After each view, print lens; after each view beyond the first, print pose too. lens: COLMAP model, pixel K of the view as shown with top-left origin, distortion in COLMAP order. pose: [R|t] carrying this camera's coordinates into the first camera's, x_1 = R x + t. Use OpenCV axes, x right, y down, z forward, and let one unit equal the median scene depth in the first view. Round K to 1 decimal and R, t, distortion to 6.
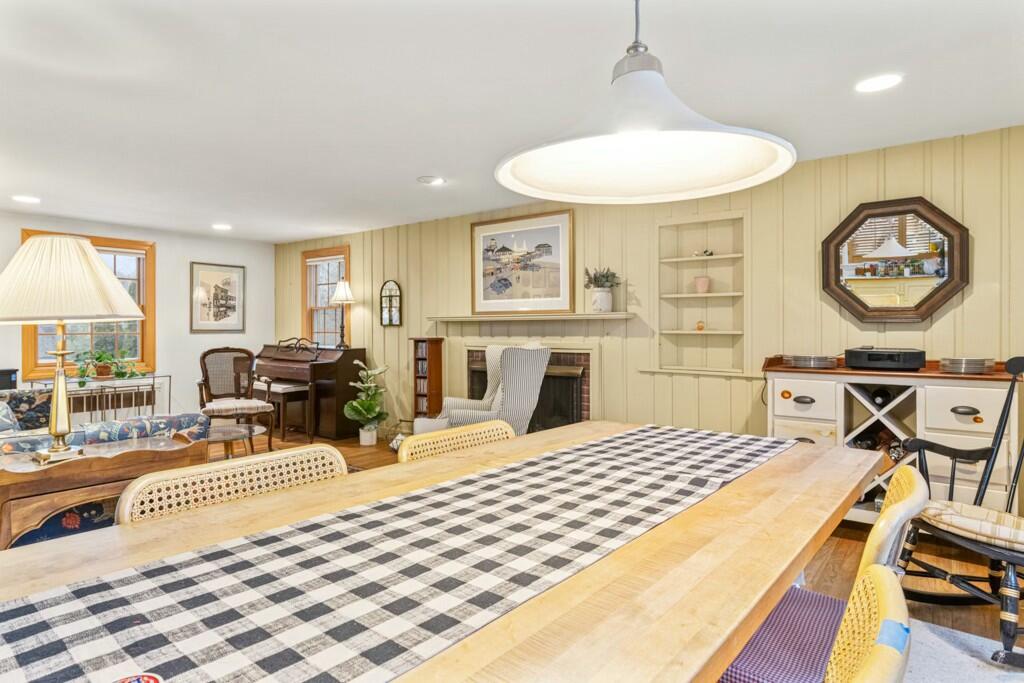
lens RADIAL K [[569.6, 0, 512.7], [0, 569.6, 329.0], [0, 0, 1]] dist [0.002920, 0.000598]
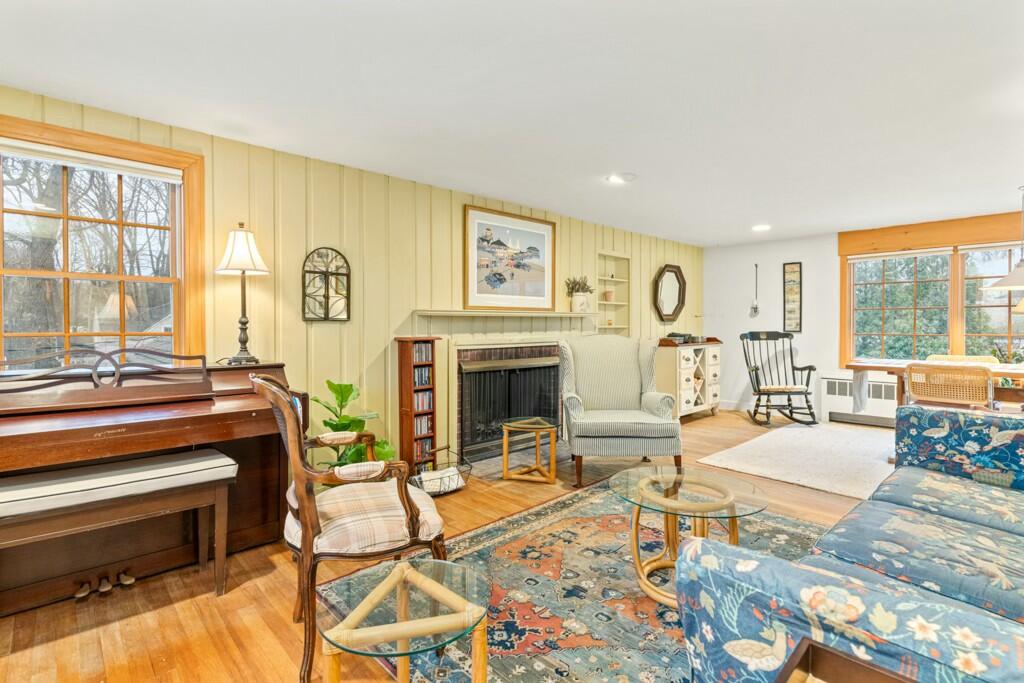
lens RADIAL K [[499.6, 0, 511.9], [0, 499.6, 325.3], [0, 0, 1]] dist [0.000869, -0.000289]
pose [[0.156977, -0.003660, 0.987596, -1.038112], [0.002968, 0.999990, 0.003234, -0.003129], [-0.987598, 0.002423, 0.156986, 1.029518]]
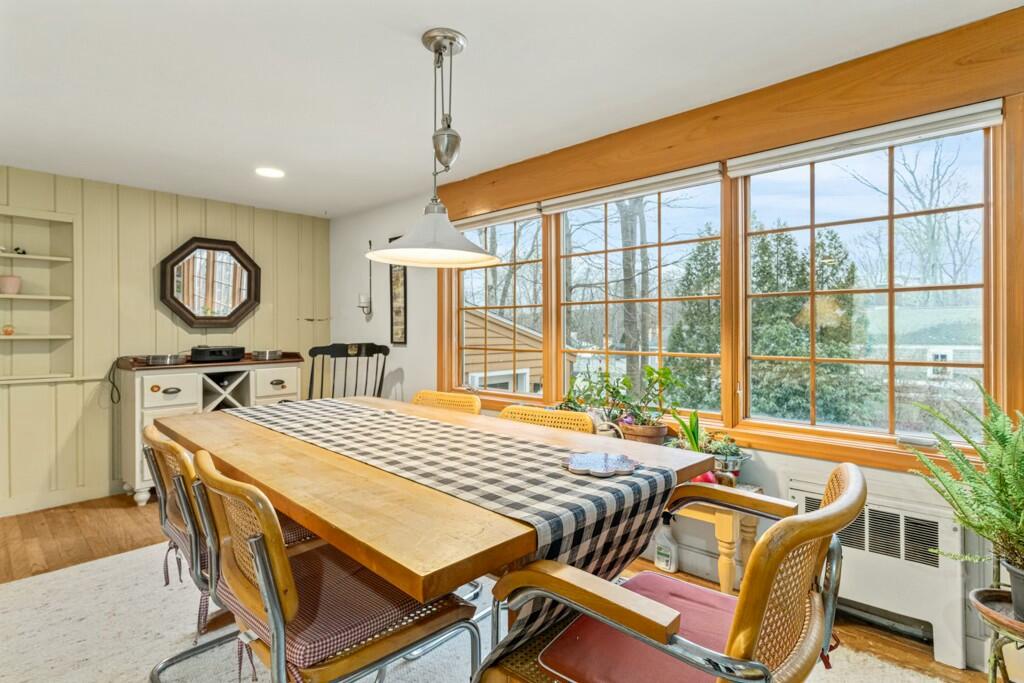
lens RADIAL K [[508.6, 0, 510.0], [0, 508.6, 330.4], [0, 0, 1]] dist [-0.001624, -0.000383]
pose [[0.101453, -0.000659, 0.994840, -0.383743], [0.007087, 0.999975, -0.000061, 0.000259], [-0.994815, 0.007057, 0.101455, 0.127675]]
